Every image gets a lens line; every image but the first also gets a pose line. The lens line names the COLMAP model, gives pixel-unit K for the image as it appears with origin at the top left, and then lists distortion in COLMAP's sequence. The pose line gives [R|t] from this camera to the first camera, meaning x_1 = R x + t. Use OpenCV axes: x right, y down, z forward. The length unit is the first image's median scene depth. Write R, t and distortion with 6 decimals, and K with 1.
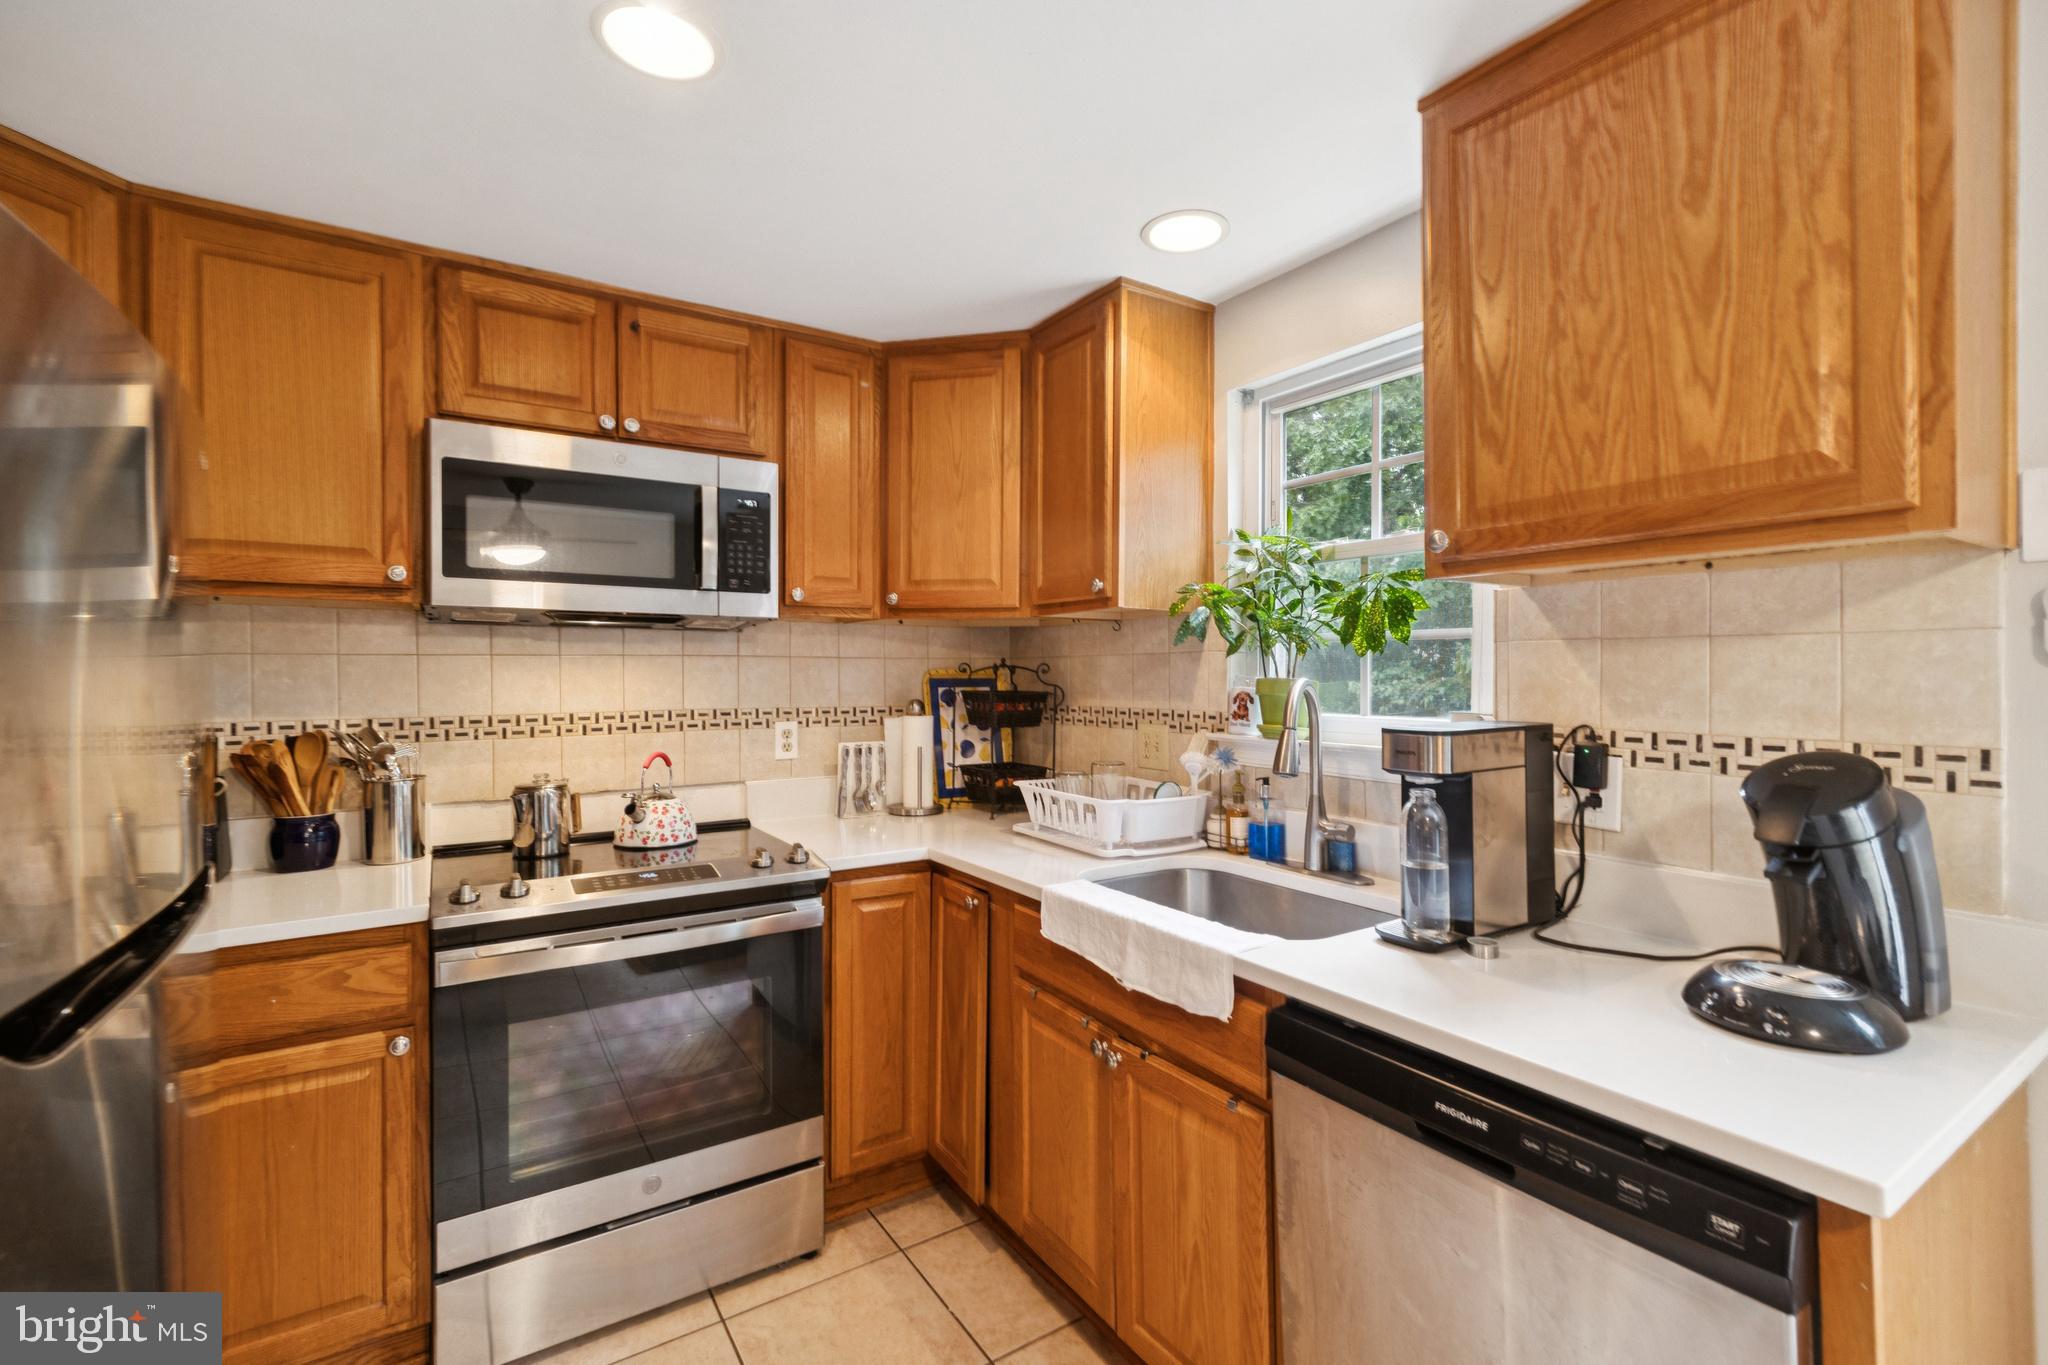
lens RADIAL K [[900.6, 0, 1051.2], [0, 900.6, 693.2], [0, 0, 1]] dist [0.000169, 0.000694]
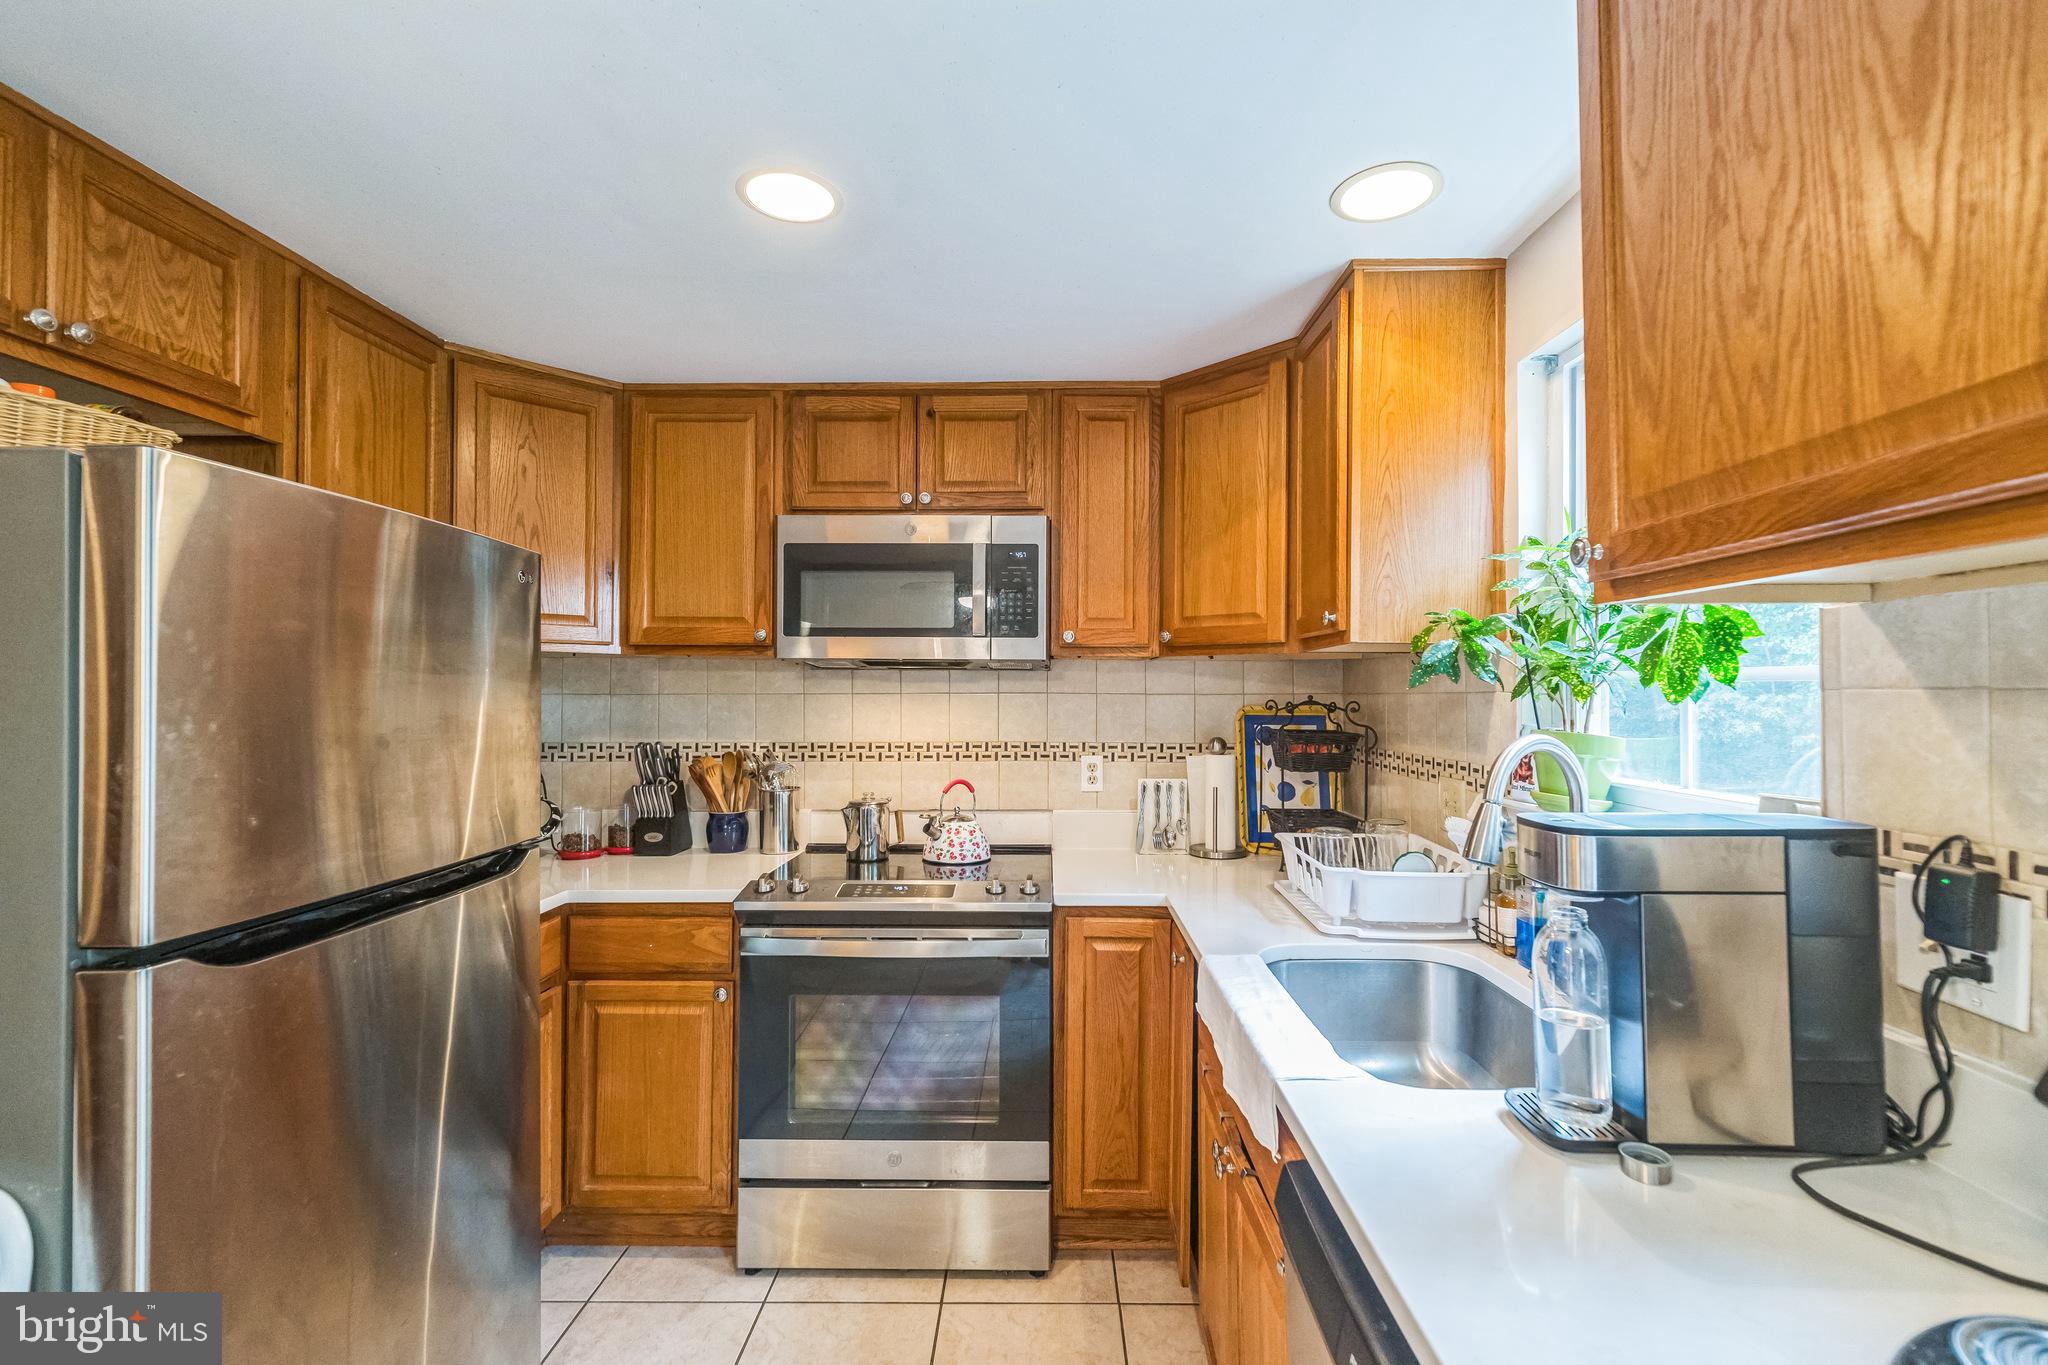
lens RADIAL K [[900.6, 0, 1051.2], [0, 900.6, 693.2], [0, 0, 1]] dist [0.000169, 0.000694]
pose [[0.825662, 0.004071, -0.564150, 0.350592], [-0.016535, 0.999719, -0.016986, -0.030078], [0.563922, 0.023353, 0.825497, 0.145753]]
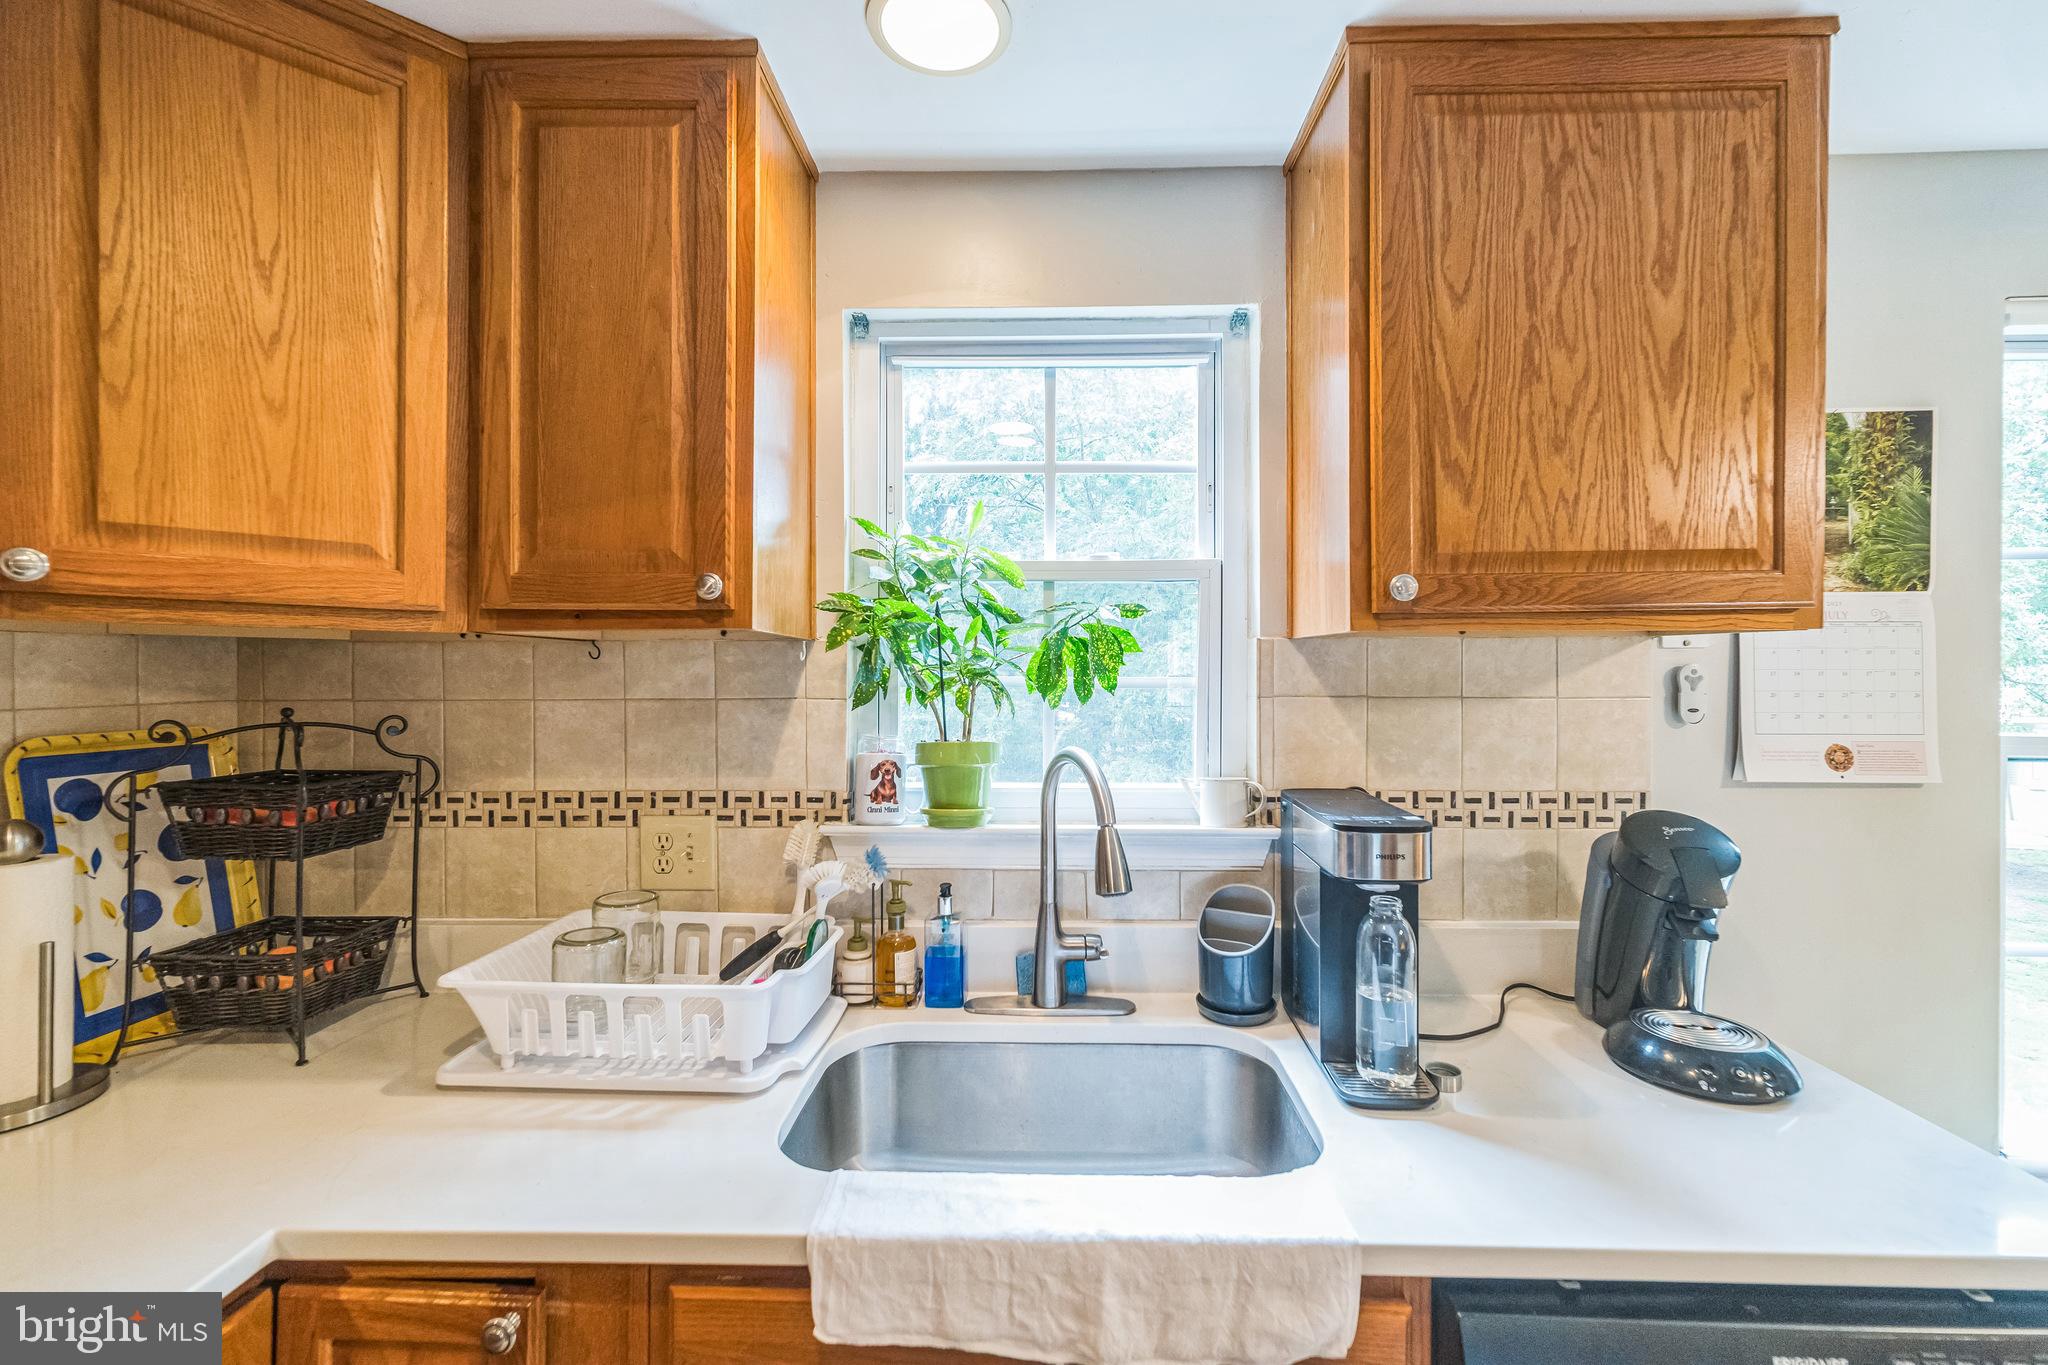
lens RADIAL K [[888.1, 0, 1041.4], [0, 888.1, 679.6], [0, 0, 1]] dist [0.003993, 0.000553]
pose [[0.581303, -0.005465, 0.813669, -0.292012], [0.016747, 0.999846, -0.005249, -0.063634], [-0.813515, 0.016678, 0.581305, 0.582394]]
